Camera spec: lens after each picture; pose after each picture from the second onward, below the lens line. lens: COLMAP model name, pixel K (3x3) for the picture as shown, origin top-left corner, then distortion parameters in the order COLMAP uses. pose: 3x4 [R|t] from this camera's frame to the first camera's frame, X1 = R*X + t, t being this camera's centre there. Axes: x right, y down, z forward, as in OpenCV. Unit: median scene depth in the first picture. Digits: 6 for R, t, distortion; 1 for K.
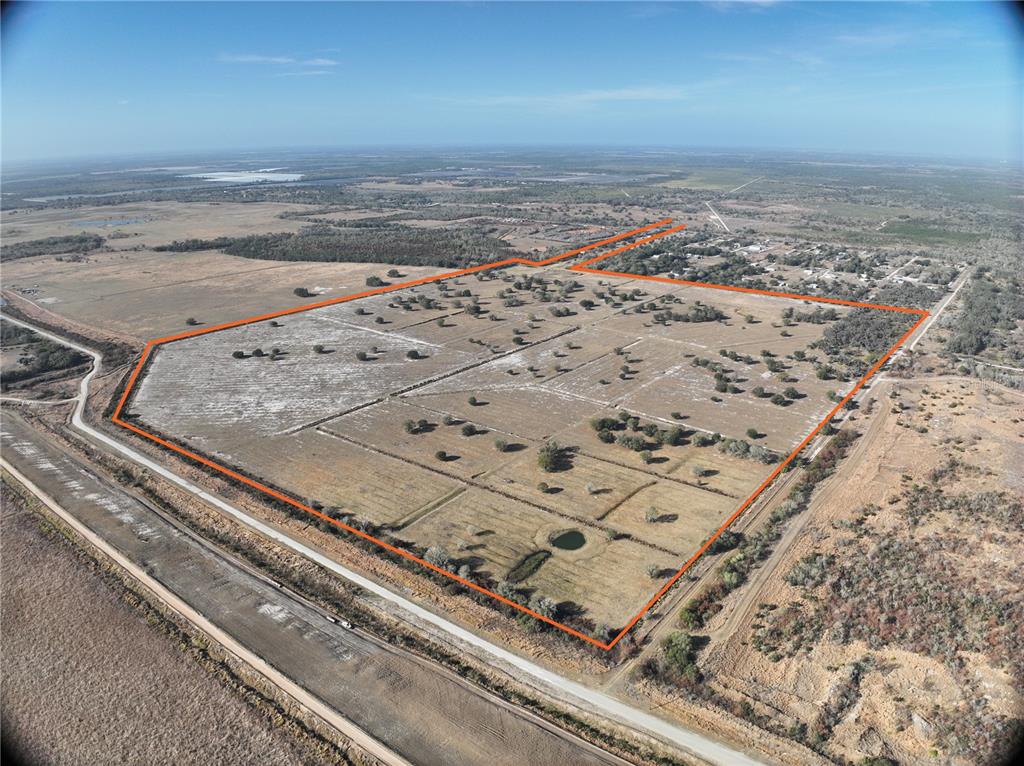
lens RADIAL K [[706.0, 0, 512.0], [0, 706.0, 383.0], [0, 0, 1]] dist [-0.094977, -0.021391]
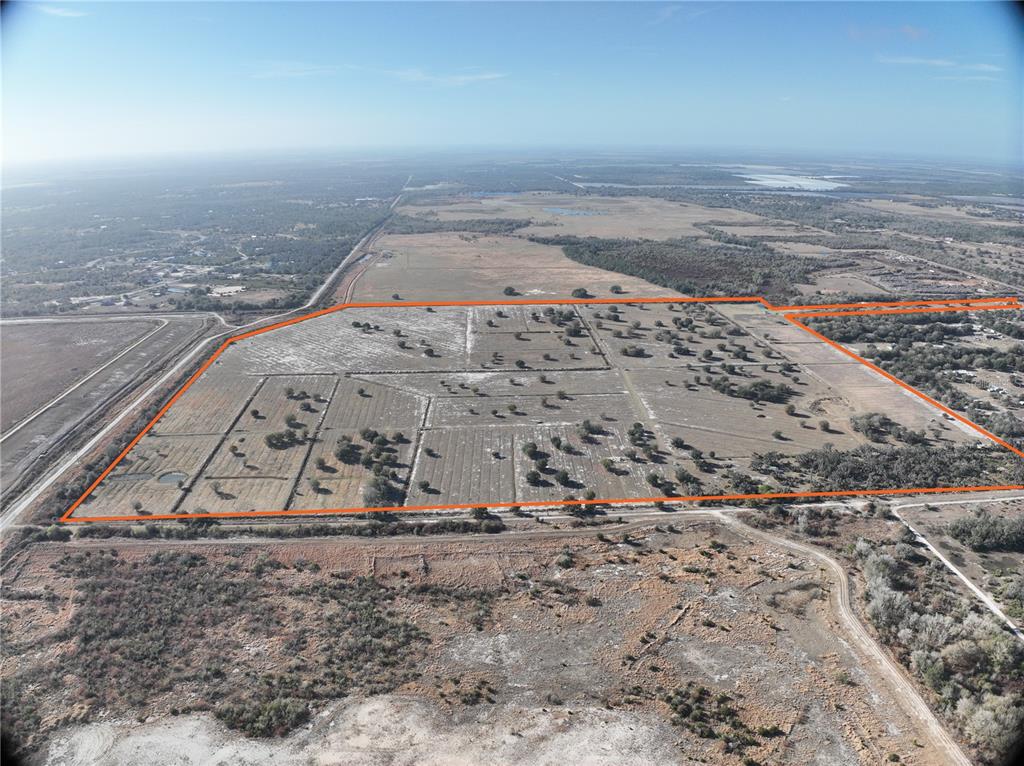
lens RADIAL K [[706.0, 0, 512.0], [0, 706.0, 383.0], [0, 0, 1]] dist [-0.094977, -0.021391]
pose [[0.665107, 0.246094, -0.705032, 0.952258], [-0.245474, 0.963720, 0.104817, -0.176654], [0.705249, 0.103353, 0.701386, 0.323331]]
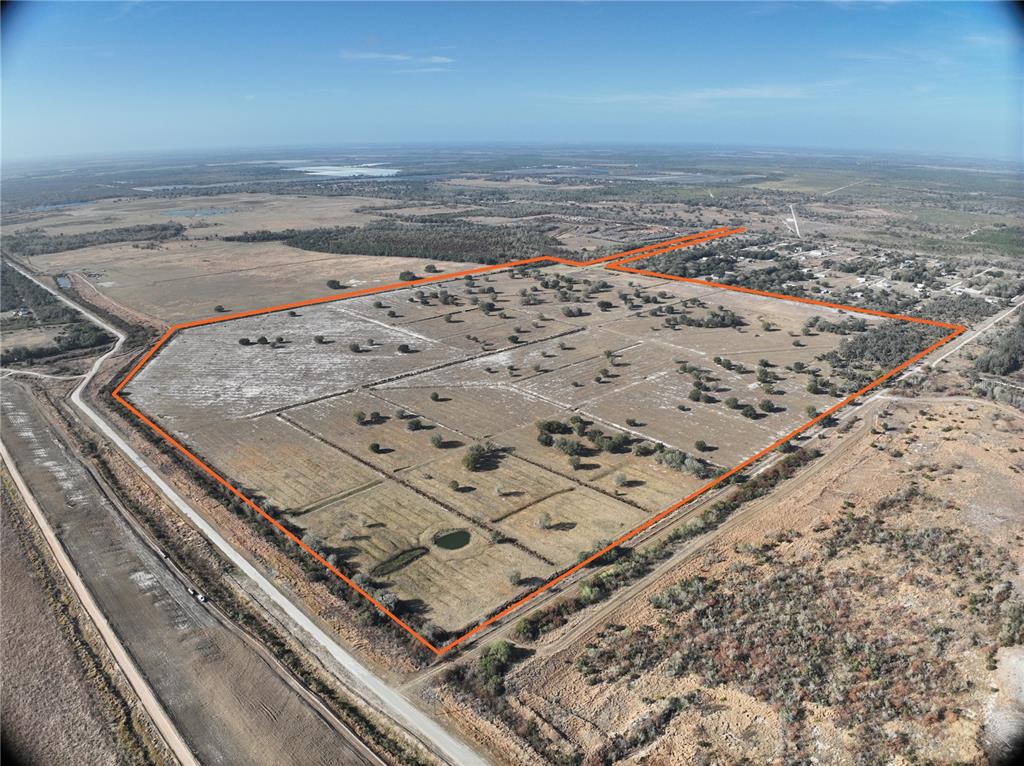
lens RADIAL K [[706.0, 0, 512.0], [0, 706.0, 383.0], [0, 0, 1]] dist [-0.094977, -0.021391]
pose [[0.988529, 0.049543, -0.142677, 0.192937], [-0.049096, 0.998772, 0.006654, -0.005869], [0.142831, 0.000427, 0.989747, 0.016072]]
